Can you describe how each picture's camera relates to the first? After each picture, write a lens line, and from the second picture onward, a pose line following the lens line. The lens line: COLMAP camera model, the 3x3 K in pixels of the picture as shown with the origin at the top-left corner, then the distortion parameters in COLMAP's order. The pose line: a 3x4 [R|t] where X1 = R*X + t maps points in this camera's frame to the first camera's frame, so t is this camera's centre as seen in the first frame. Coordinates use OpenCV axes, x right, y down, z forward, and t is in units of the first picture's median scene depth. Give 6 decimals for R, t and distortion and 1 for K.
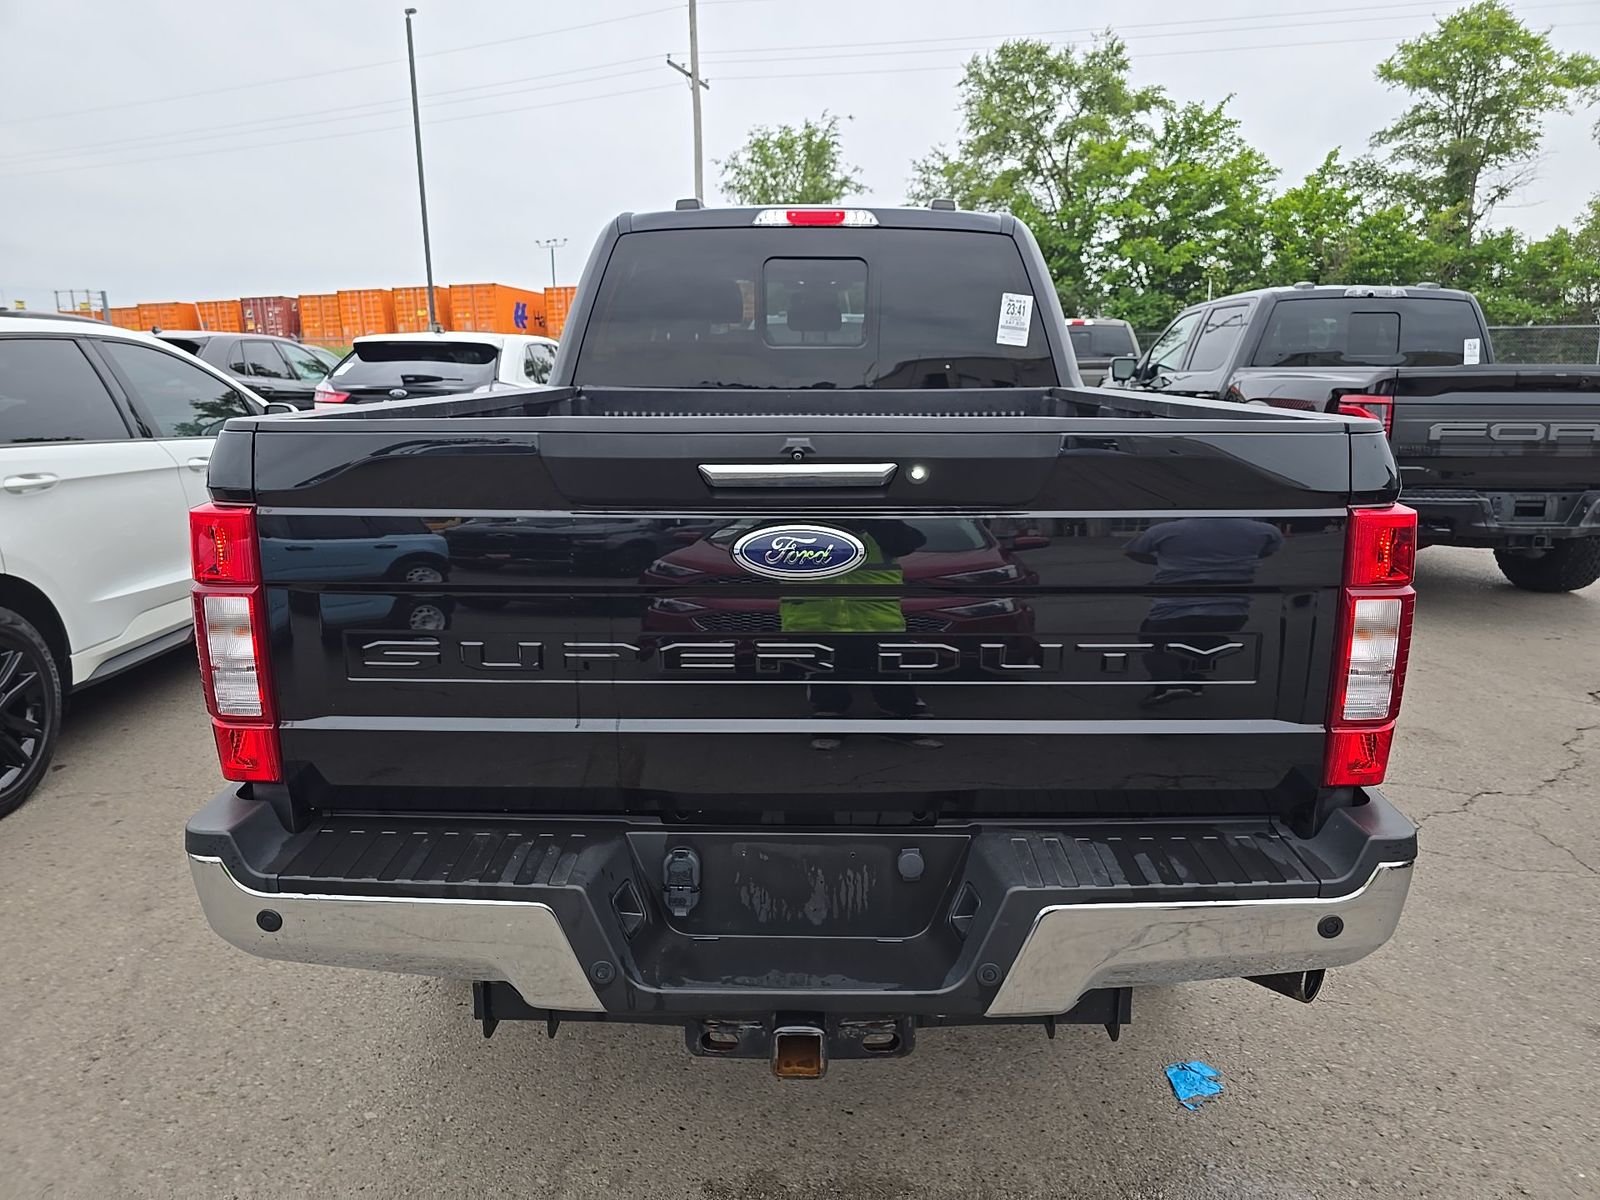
lens RADIAL K [[1100.9, 0, 798.3], [0, 1100.9, 635.9], [0, 0, 1]] dist [0.046062, -0.049473]
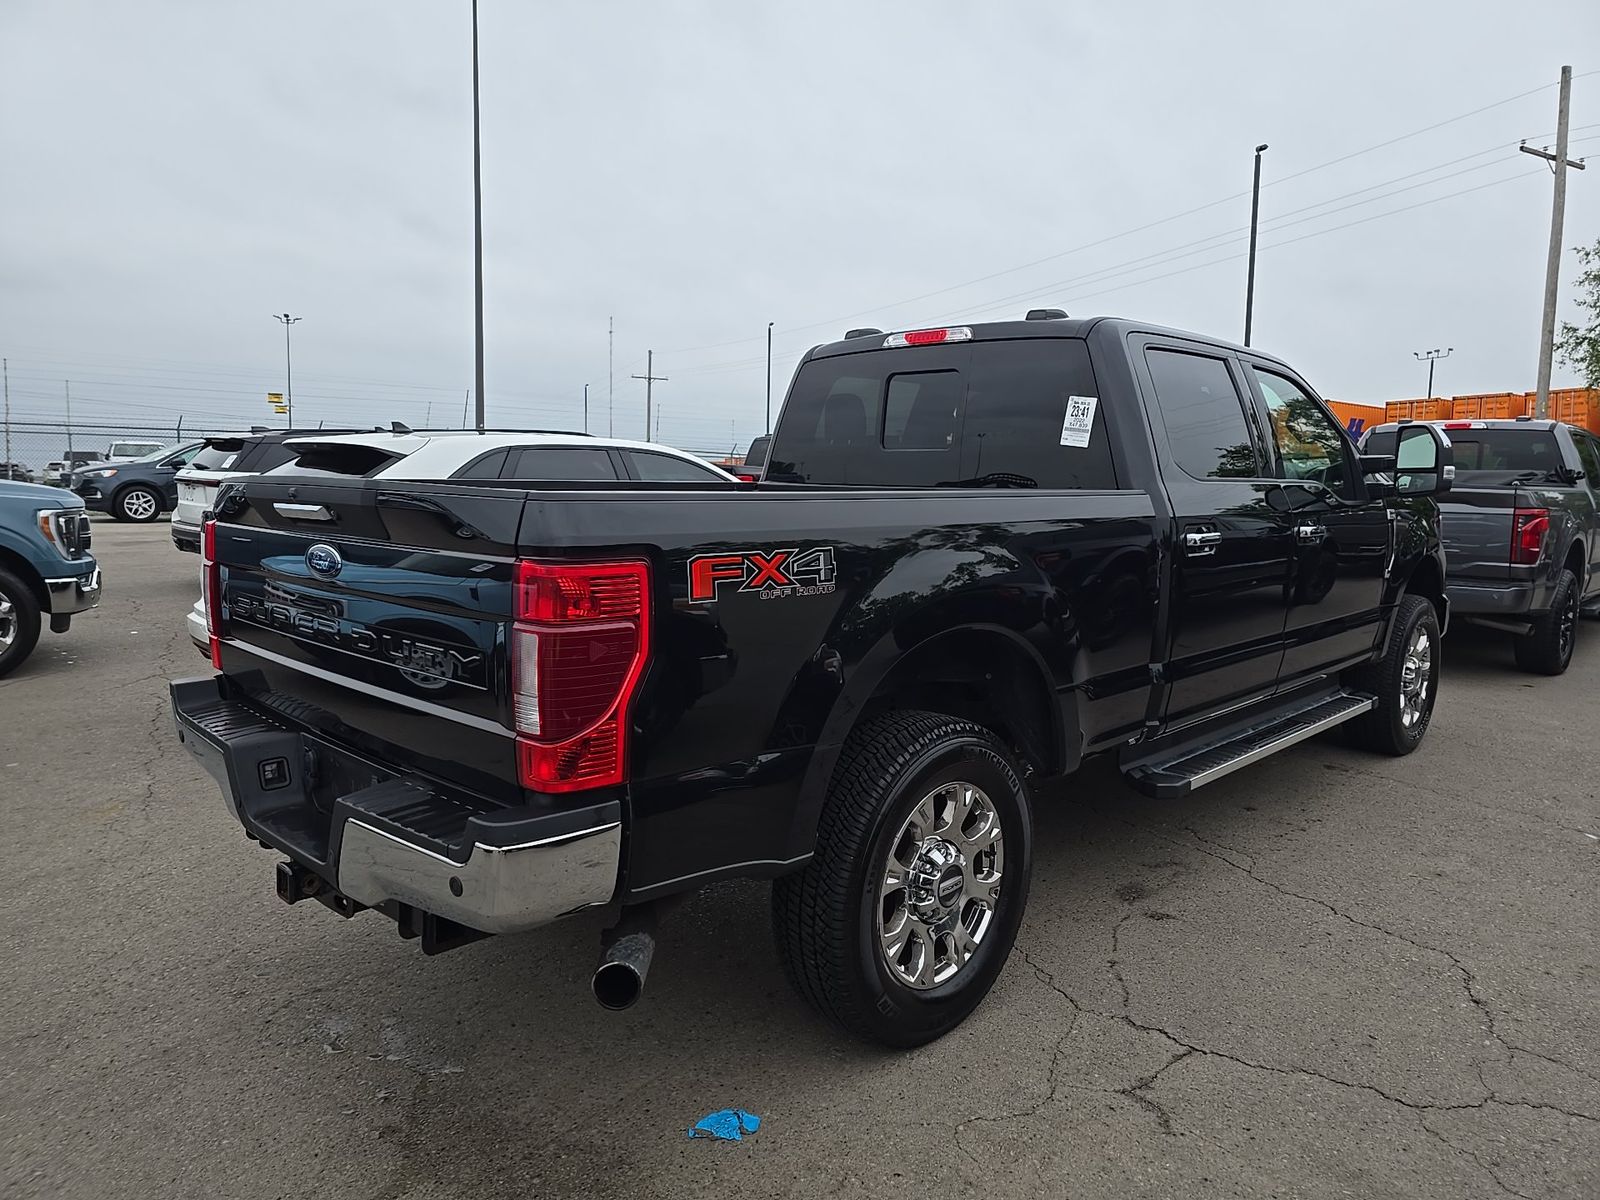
lens RADIAL K [[1079.7, 0, 716.6], [0, 1079.7, 604.5], [0, 0, 1]] dist [0.041600, -0.039997]
pose [[0.687046, 0.099637, -0.719750, 0.682311], [-0.190761, 0.980541, -0.046354, -0.021959], [0.701126, 0.169148, 0.692684, 0.138850]]
